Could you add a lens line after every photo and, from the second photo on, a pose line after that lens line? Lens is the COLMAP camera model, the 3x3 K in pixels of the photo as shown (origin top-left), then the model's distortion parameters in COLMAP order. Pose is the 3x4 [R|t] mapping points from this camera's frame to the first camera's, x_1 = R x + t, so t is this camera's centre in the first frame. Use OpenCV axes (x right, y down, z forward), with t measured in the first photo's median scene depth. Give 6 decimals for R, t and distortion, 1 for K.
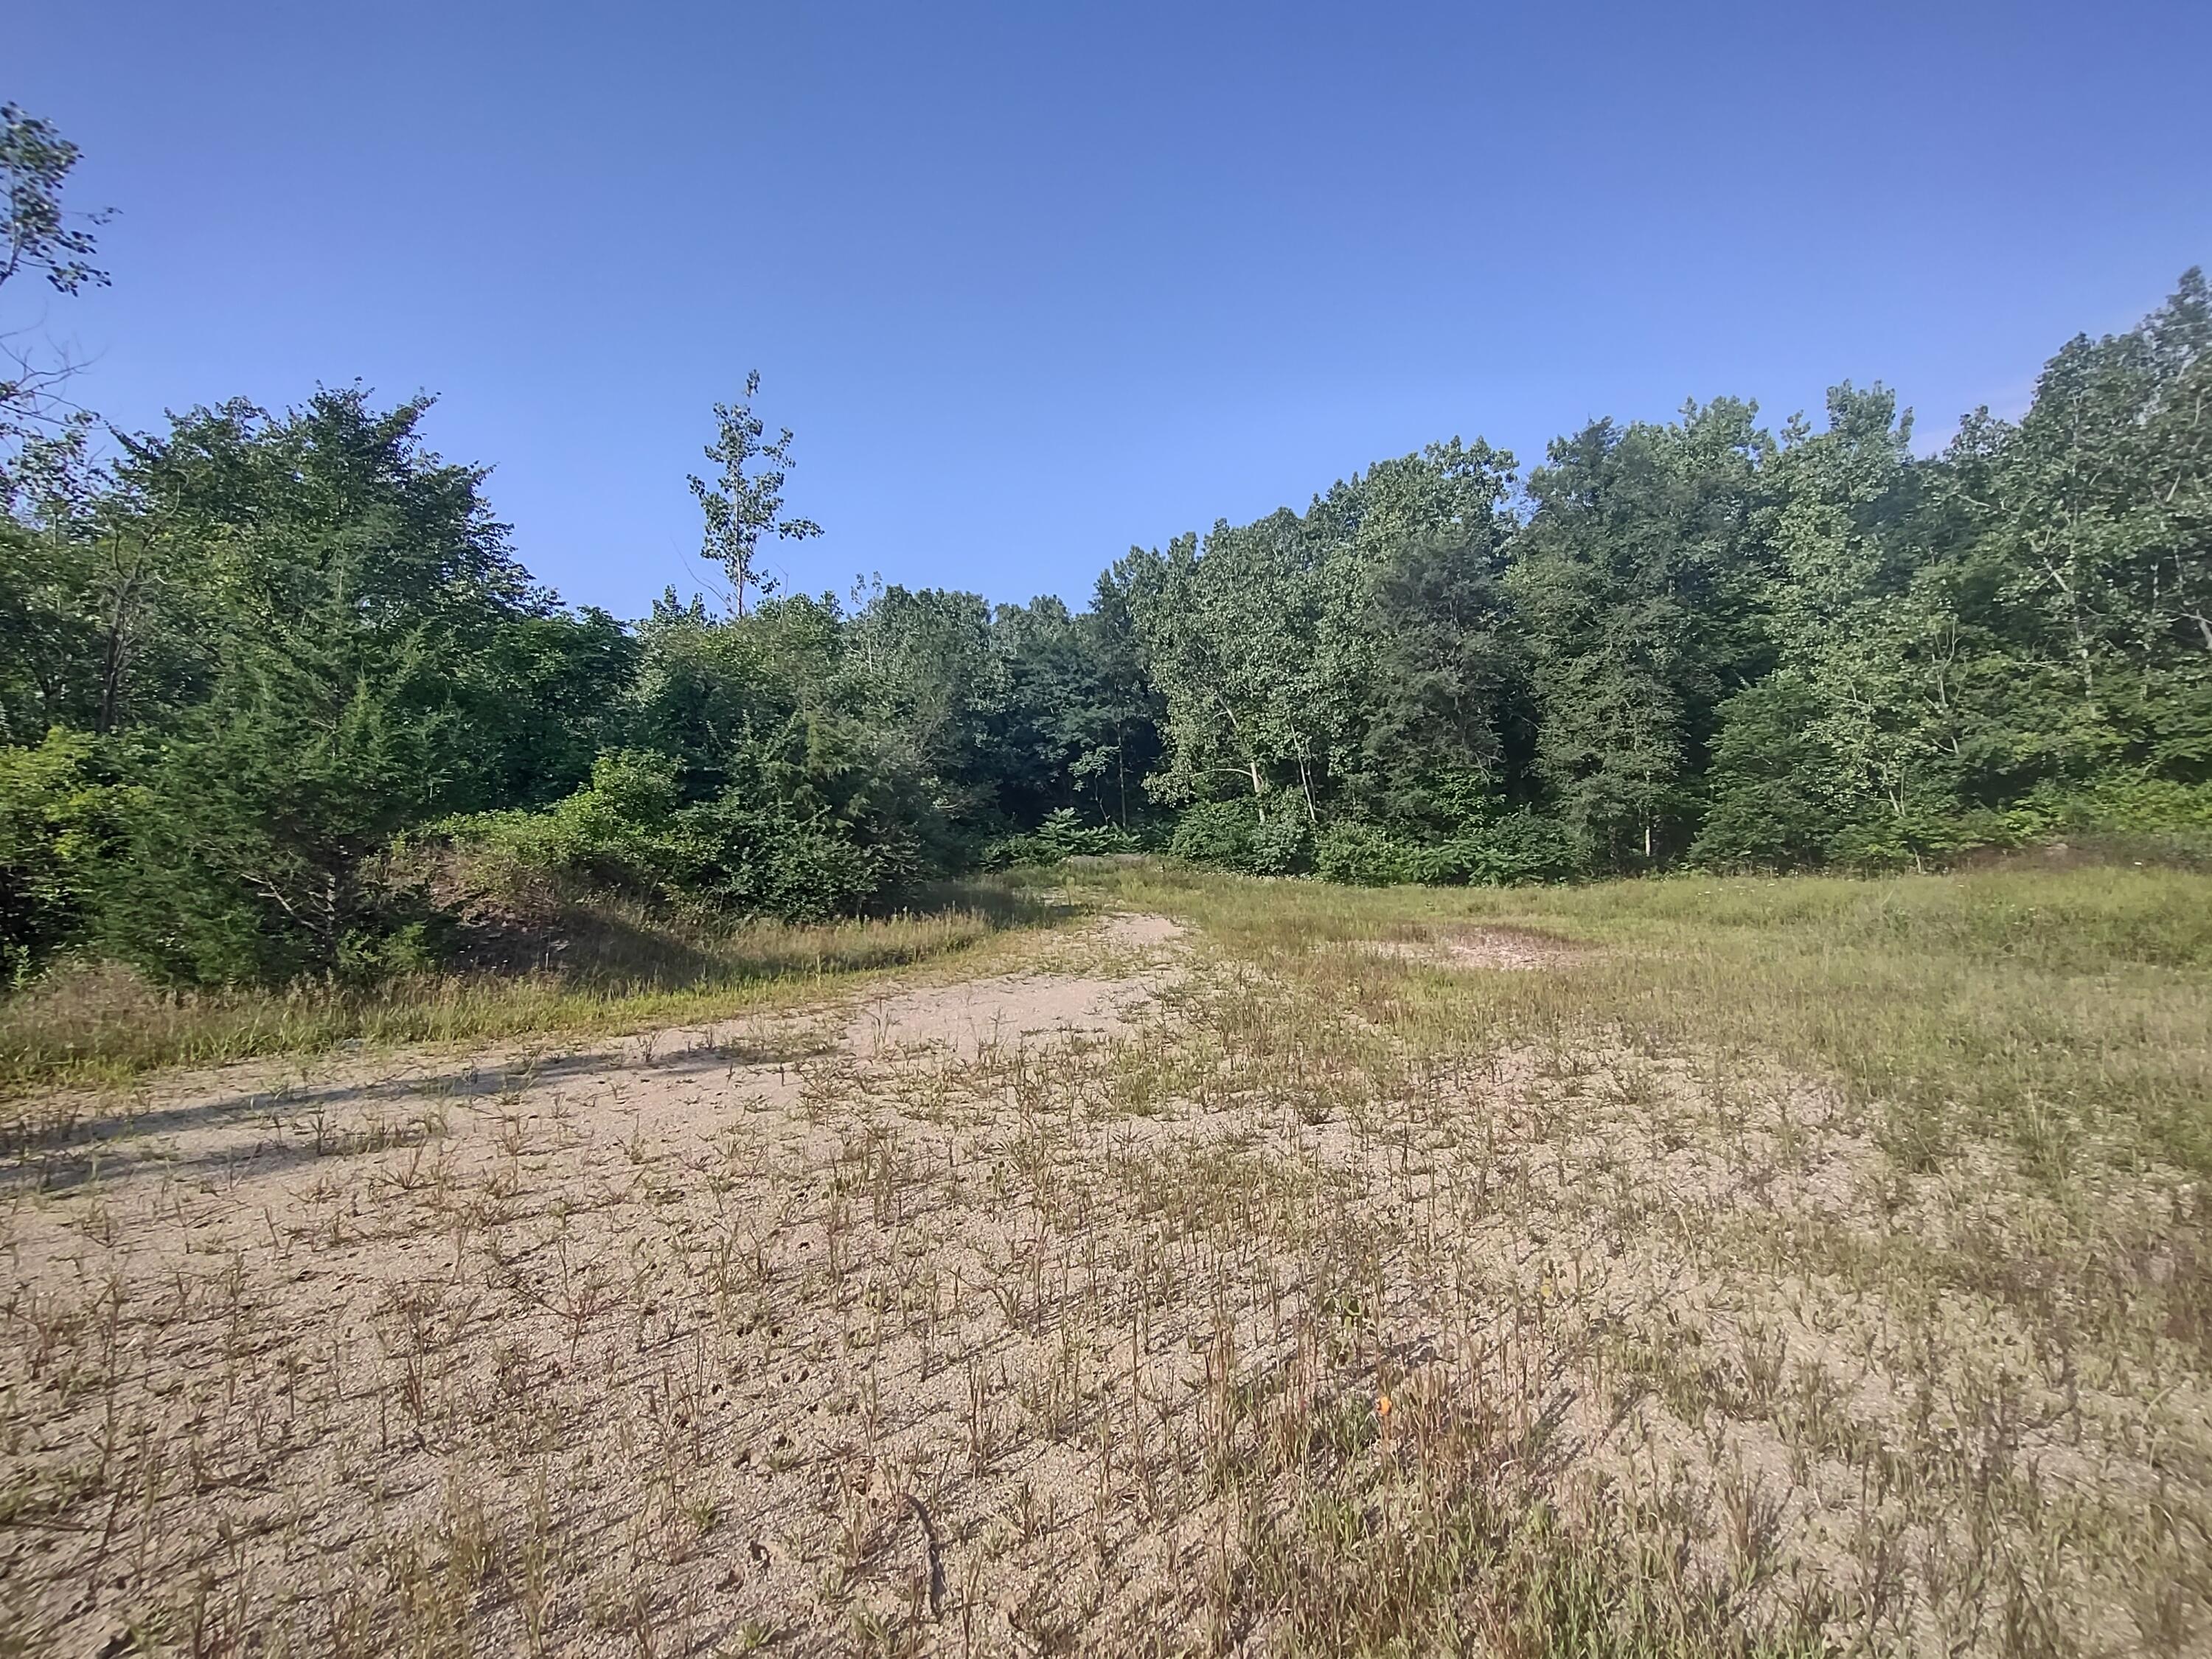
lens RADIAL K [[1009.4, 0, 1106.0], [0, 1009.4, 829.5], [0, 0, 1]] dist [-0.005258, -0.000477]
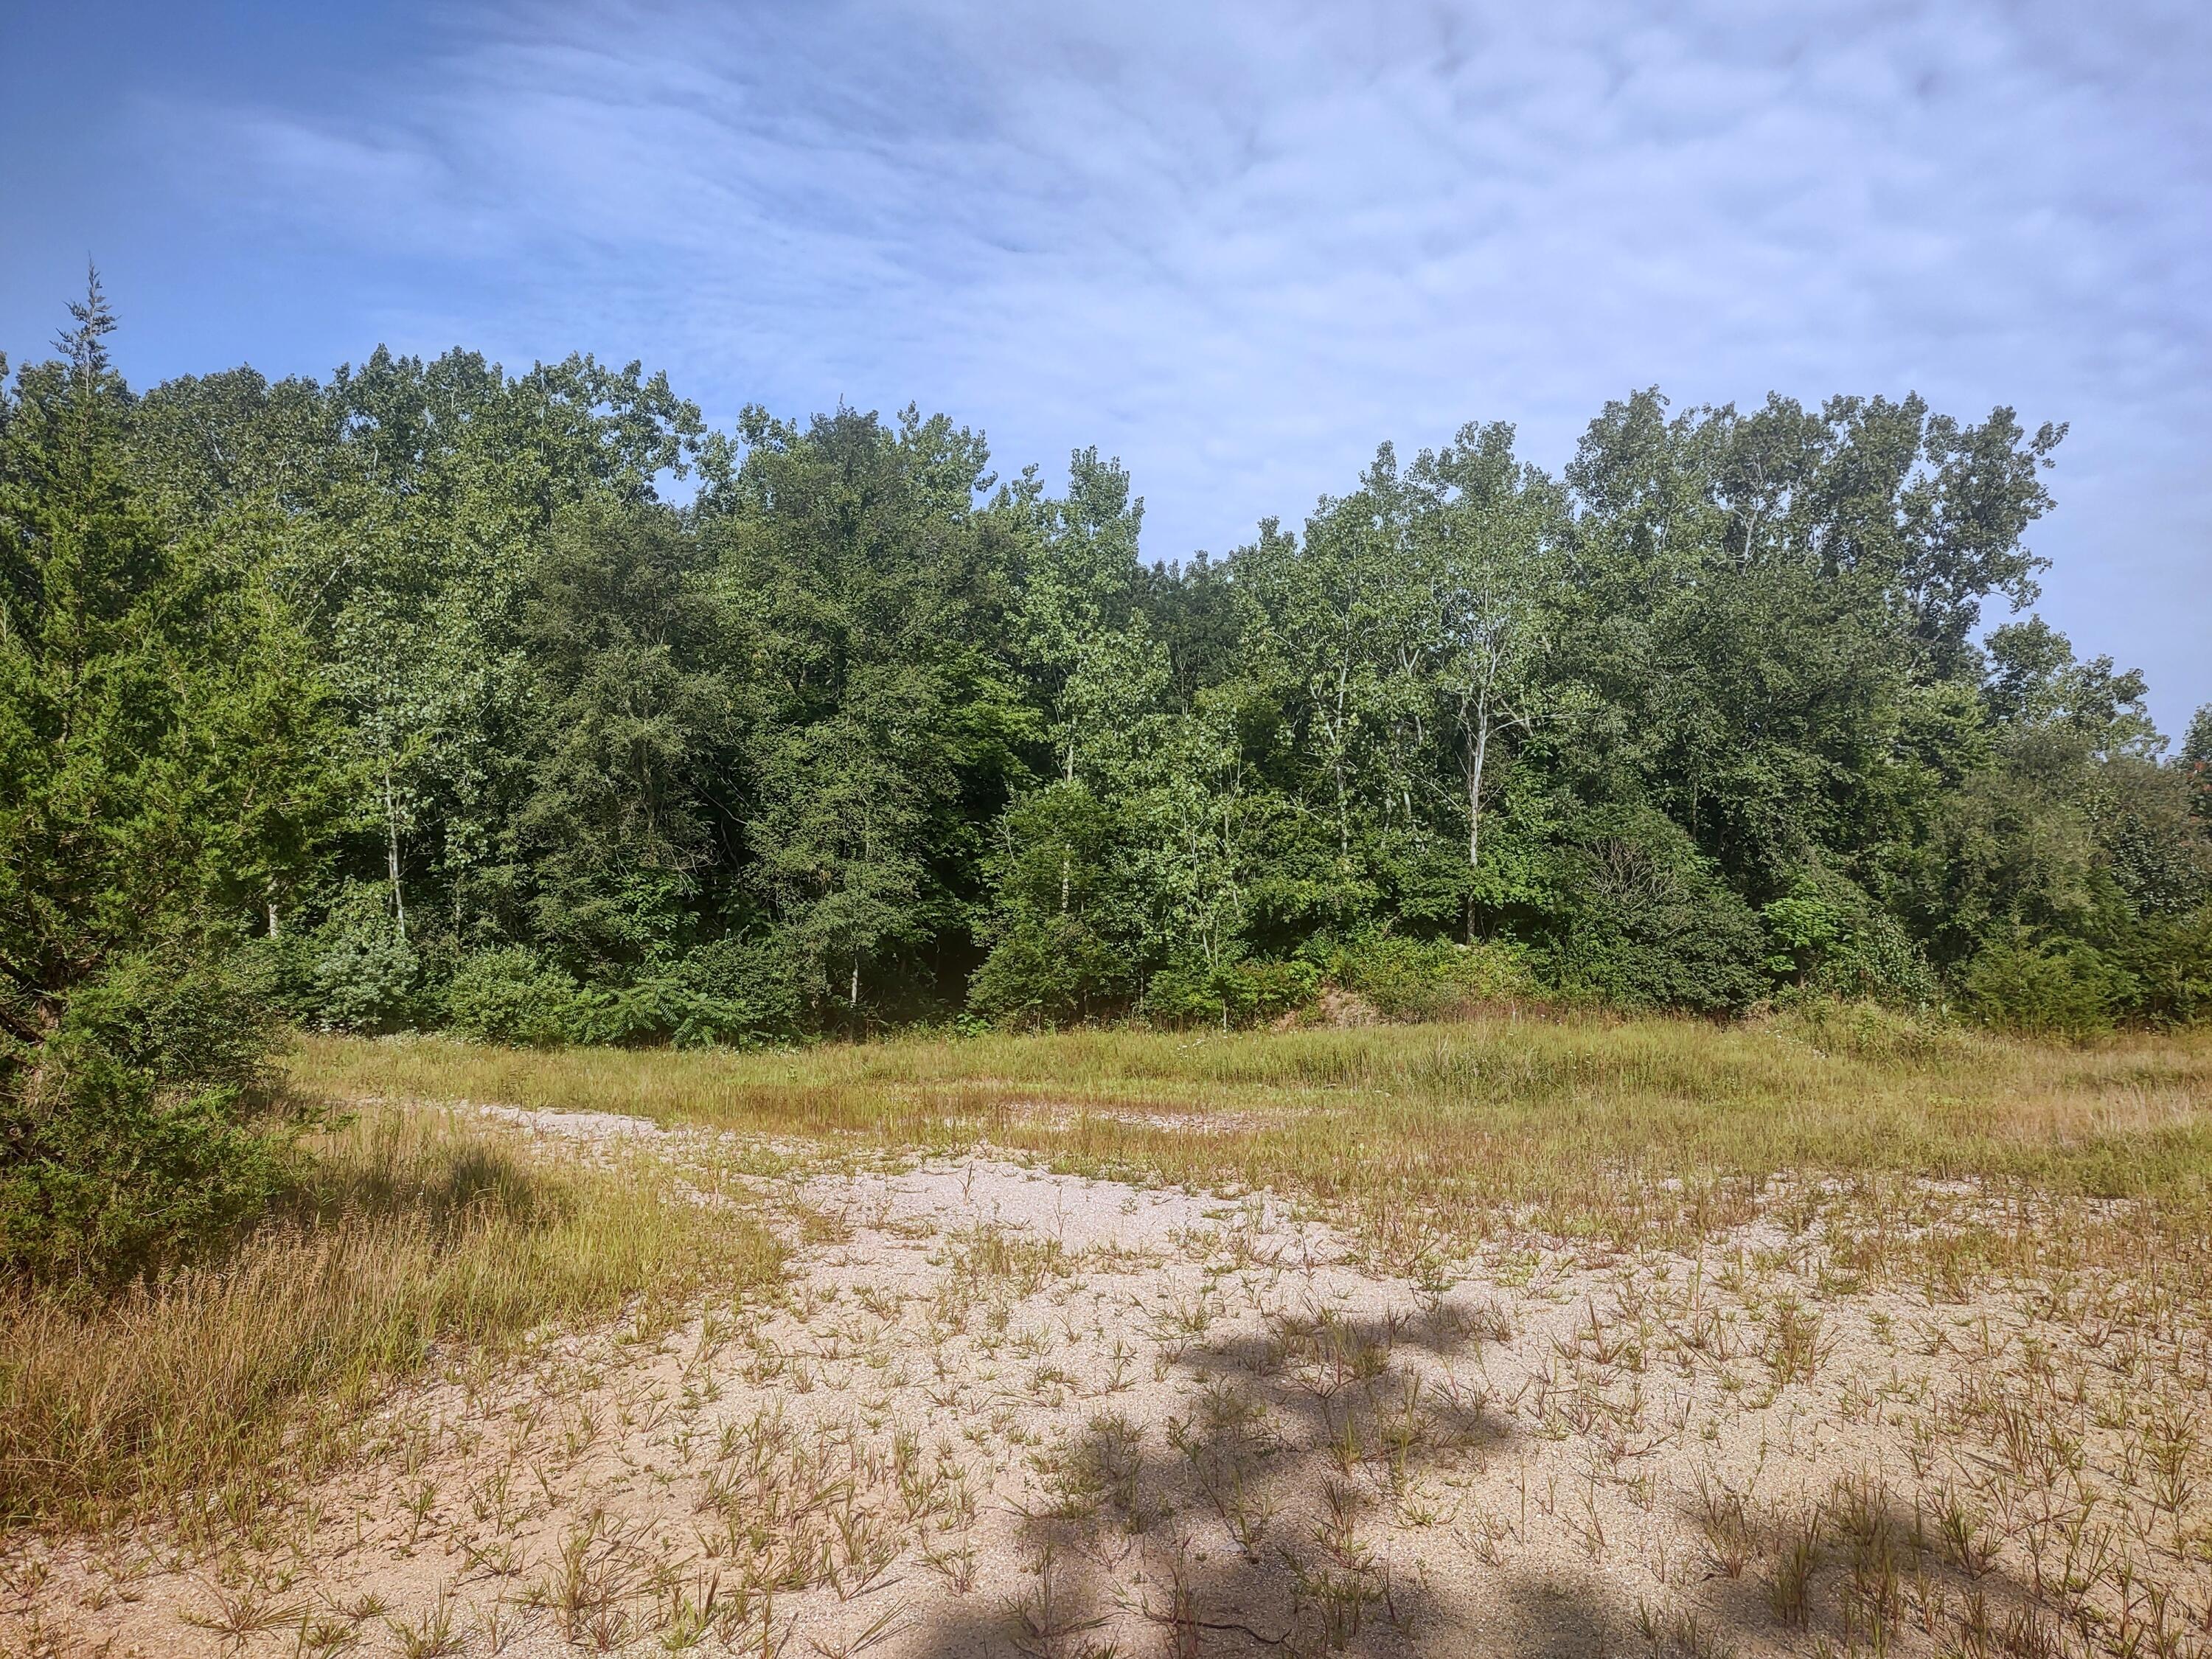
lens RADIAL K [[1742.0, 0, 1106.0], [0, 1742.0, 829.5], [0, 0, 1]] dist [0.086829, 0.000206]
pose [[0.669245, 0.086269, 0.738016, -0.357144], [-0.030037, 0.995566, -0.089137, 0.007916], [-0.742434, 0.037487, 0.668870, 0.014802]]
